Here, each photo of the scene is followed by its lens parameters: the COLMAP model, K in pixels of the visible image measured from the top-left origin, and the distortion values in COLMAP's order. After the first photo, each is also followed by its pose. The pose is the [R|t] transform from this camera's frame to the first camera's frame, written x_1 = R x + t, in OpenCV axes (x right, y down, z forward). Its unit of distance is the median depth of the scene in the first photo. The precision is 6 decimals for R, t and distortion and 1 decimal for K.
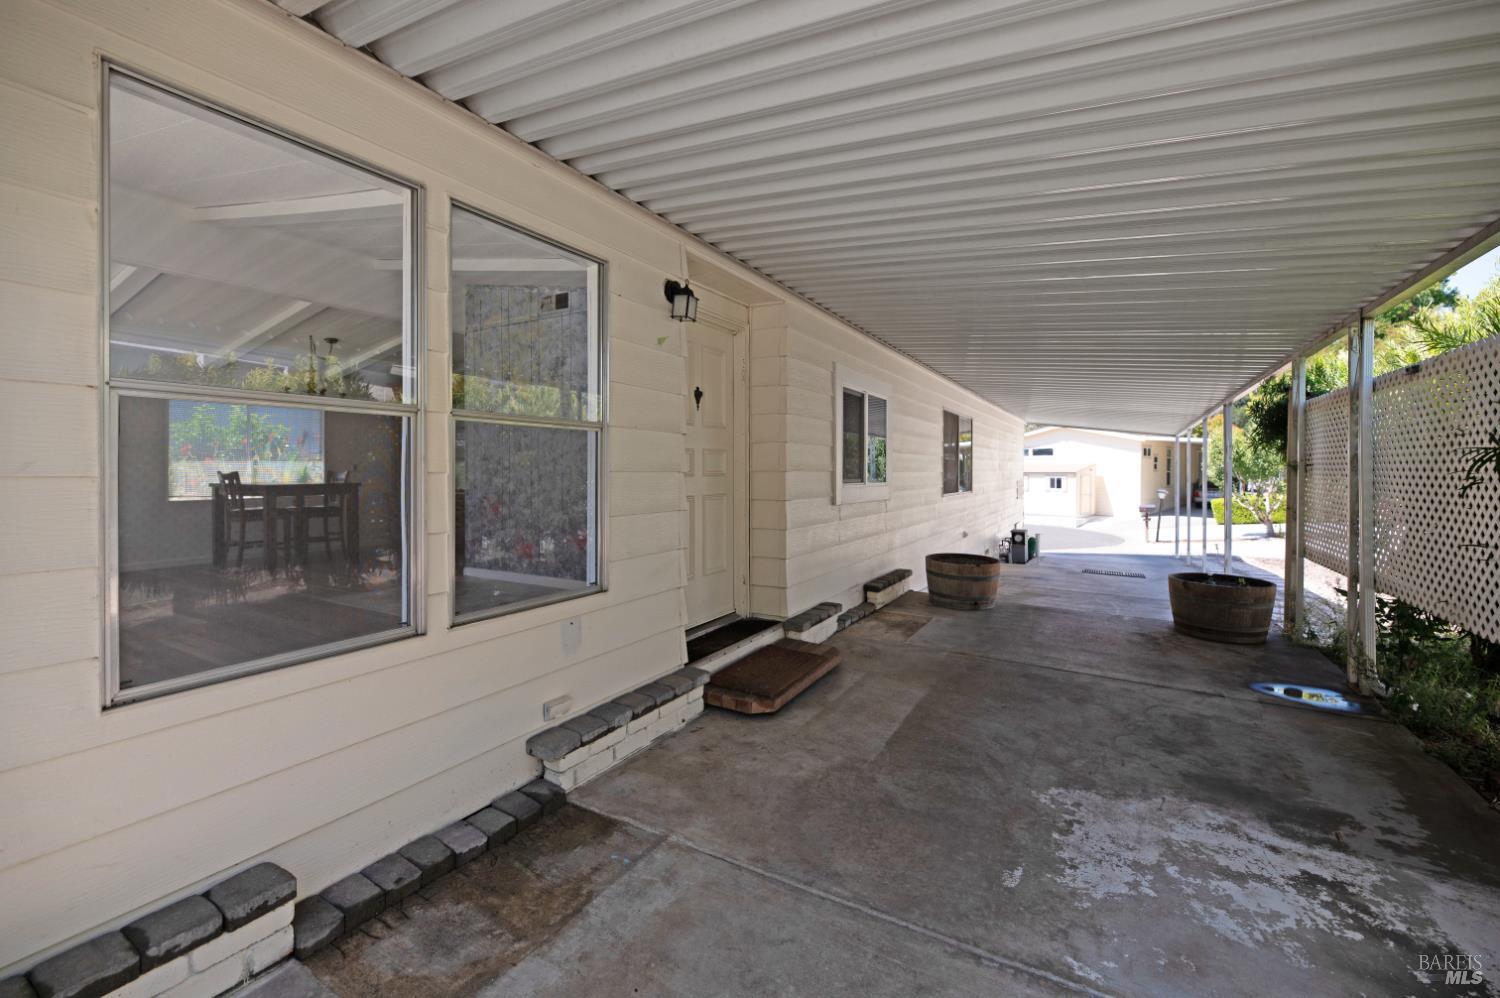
lens RADIAL K [[614.5, 0, 775.5], [0, 614.5, 478.1], [0, 0, 1]] dist [0.011178, -0.003144]
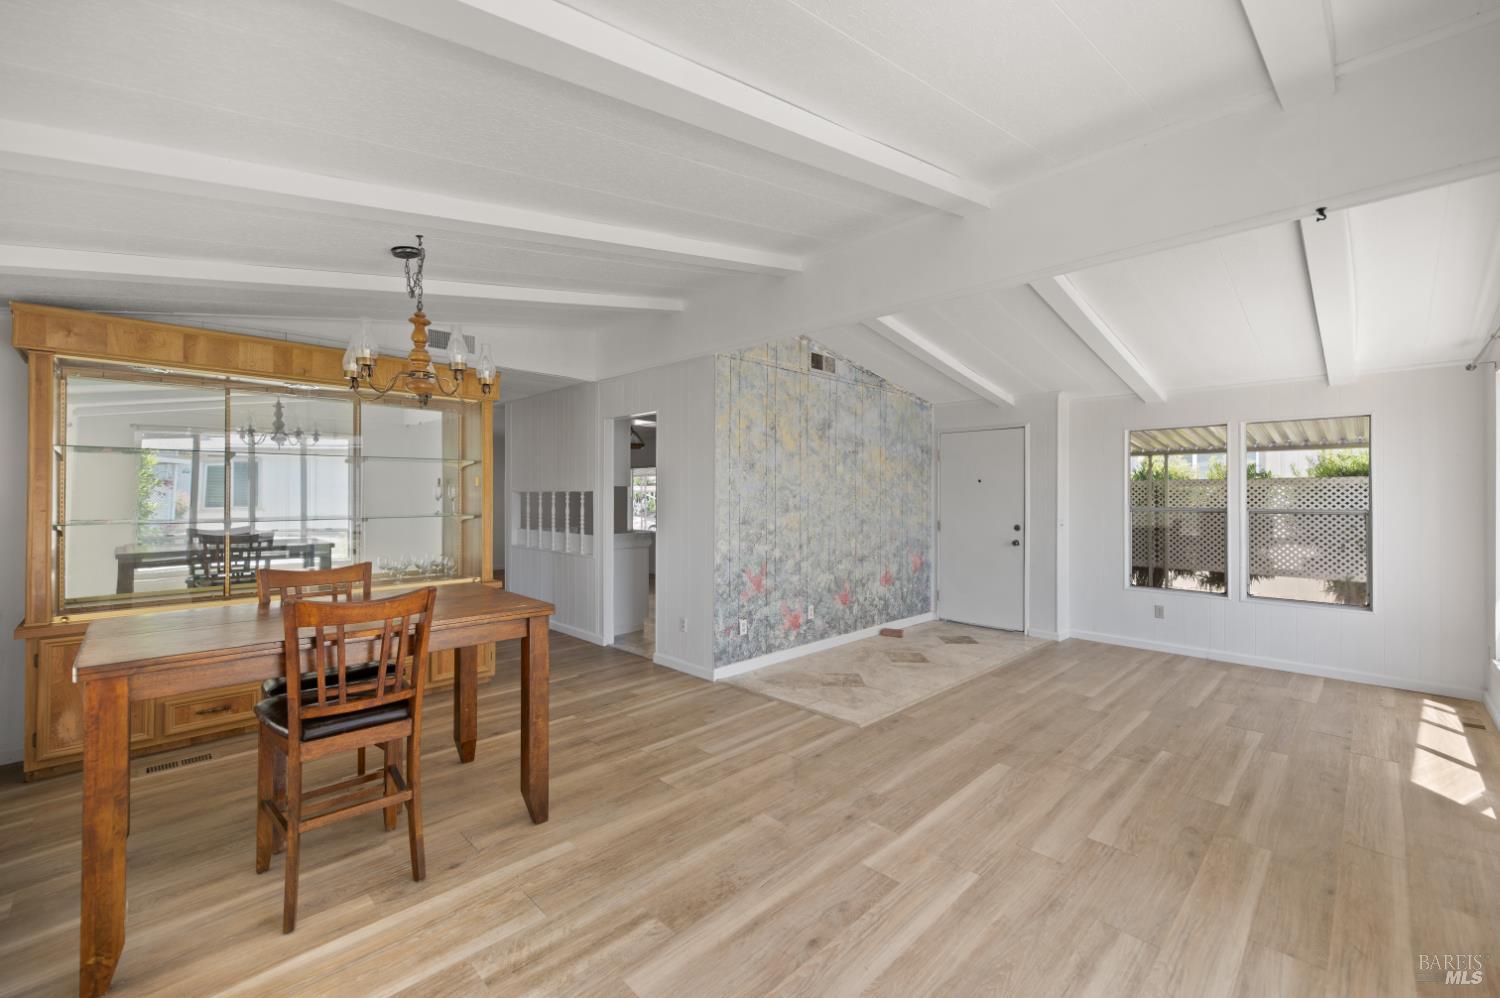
lens RADIAL K [[614.5, 0, 746.9], [0, 614.5, 497.9], [0, 0, 1]] dist [0.011178, -0.003144]
pose [[0.265240, -0.007718, 0.964152, -1.251161], [0.007644, 0.999953, 0.005901, -0.068613], [-0.964152, 0.005805, 0.265286, 0.791925]]
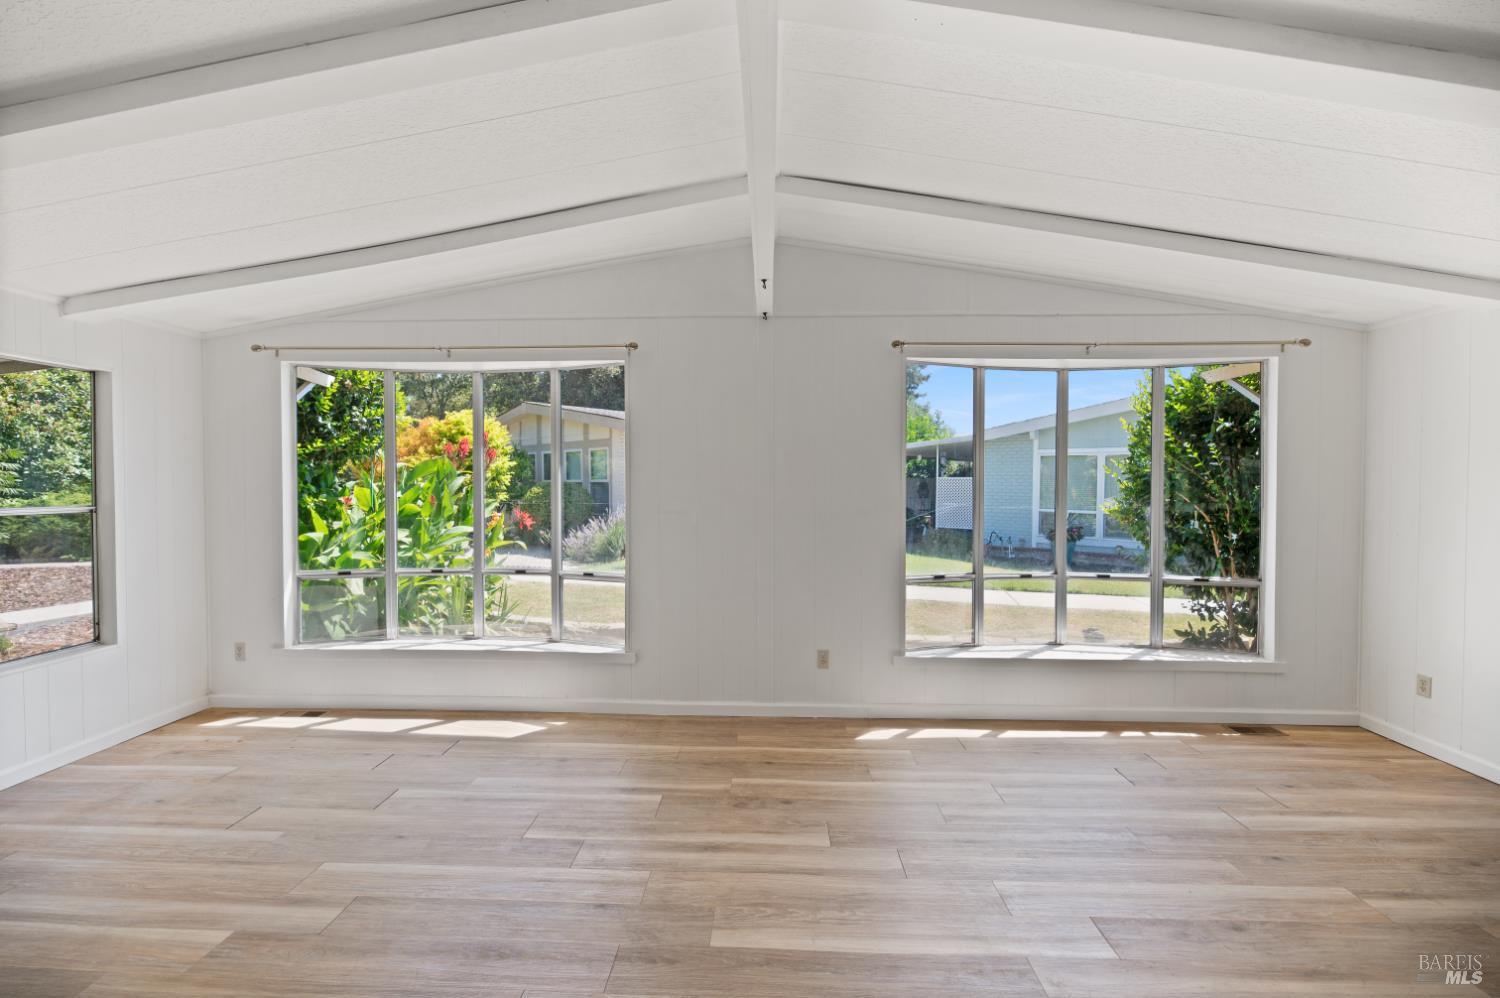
lens RADIAL K [[614.5, 0, 748.1], [0, 614.5, 490.1], [0, 0, 1]] dist [0.011178, -0.003144]
pose [[-0.882450, 0.000332, -0.470407, -0.538094], [-0.010836, 0.999720, 0.021033, -0.075111], [0.470282, 0.023658, -0.882199, 1.011318]]
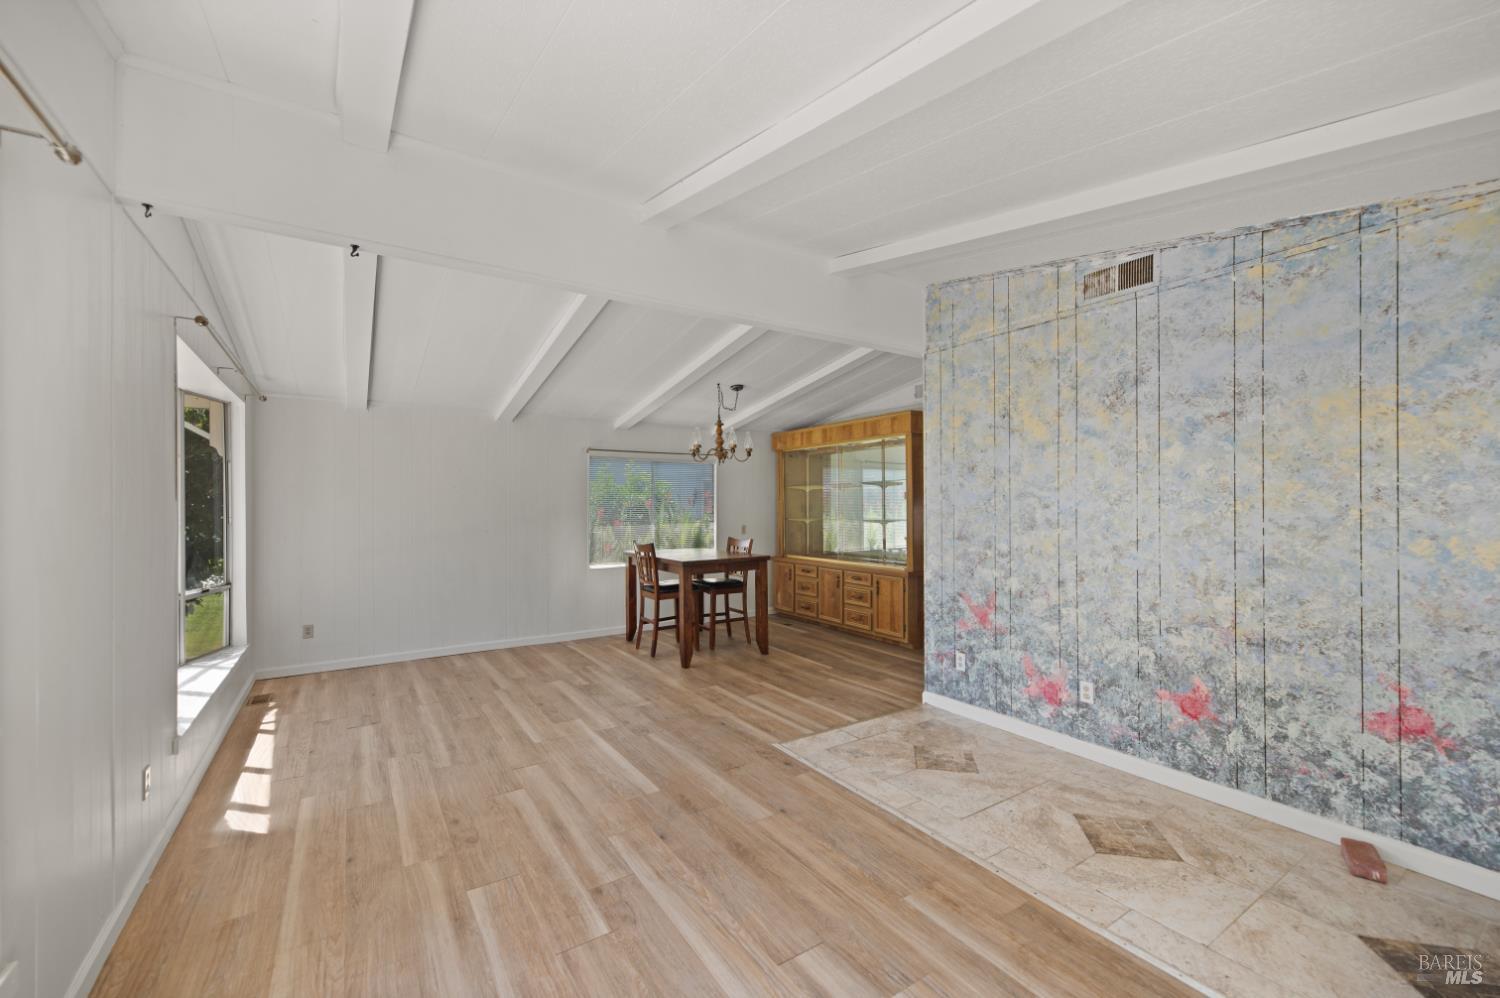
lens RADIAL K [[614.5, 0, 761.9], [0, 614.5, 504.6], [0, 0, 1]] dist [0.011178, -0.003144]
pose [[0.897266, -0.007425, -0.441428, -0.373226], [0.002351, 0.999925, -0.012040, -0.060110], [0.441484, 0.009765, 0.897216, 0.304171]]
